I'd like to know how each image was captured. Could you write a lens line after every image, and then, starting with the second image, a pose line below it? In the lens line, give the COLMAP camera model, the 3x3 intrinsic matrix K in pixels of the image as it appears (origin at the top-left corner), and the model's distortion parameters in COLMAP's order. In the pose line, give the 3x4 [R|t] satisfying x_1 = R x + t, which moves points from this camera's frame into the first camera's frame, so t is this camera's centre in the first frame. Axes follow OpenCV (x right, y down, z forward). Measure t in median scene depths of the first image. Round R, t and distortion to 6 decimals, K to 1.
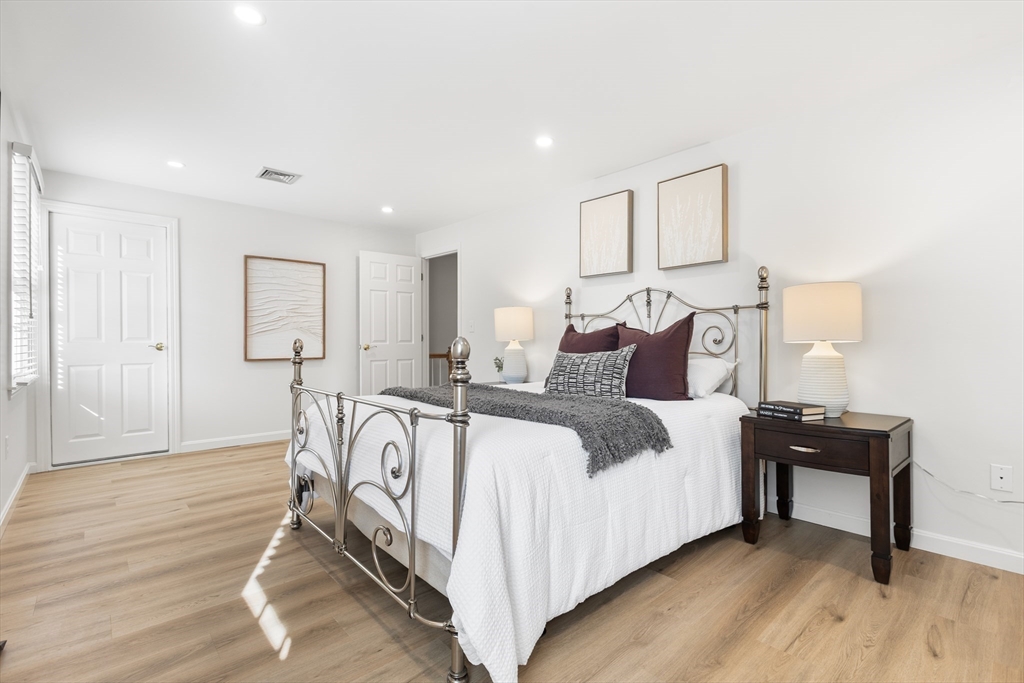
lens RADIAL K [[467.6, 0, 510.6], [0, 467.6, 341.2], [0, 0, 1]] dist [0.006408, -0.001253]
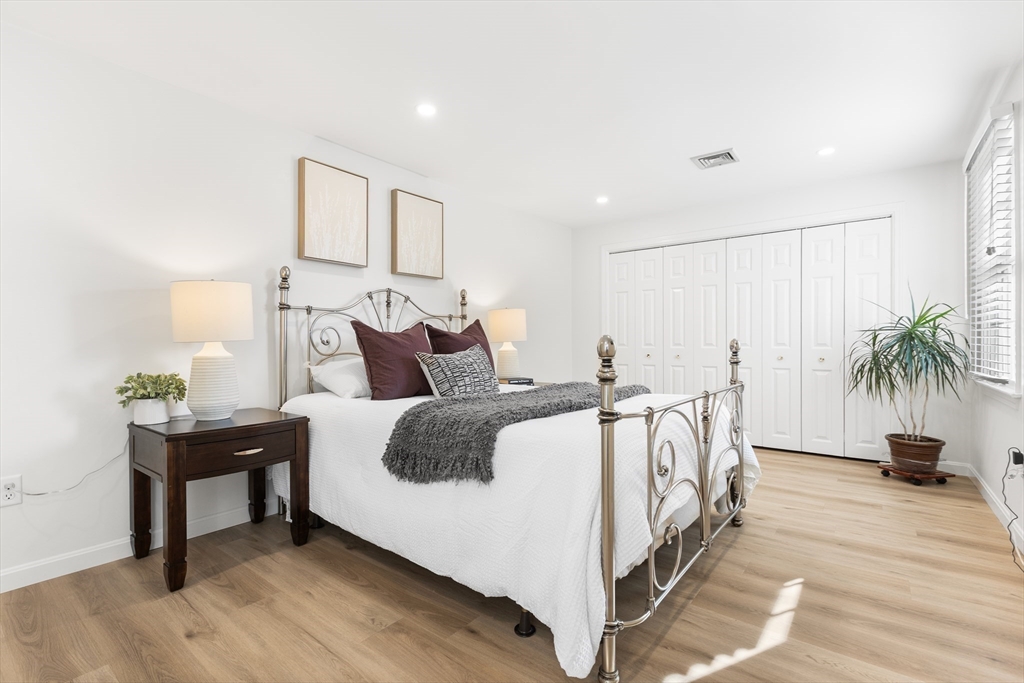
lens RADIAL K [[467.6, 0, 510.3], [0, 467.6, 342.2], [0, 0, 1]] dist [0.006408, -0.001253]
pose [[-0.183404, -0.003302, 0.983032, -1.147508], [0.001769, 0.999992, 0.003689, -0.003334], [-0.983036, 0.002416, -0.183397, 1.434389]]
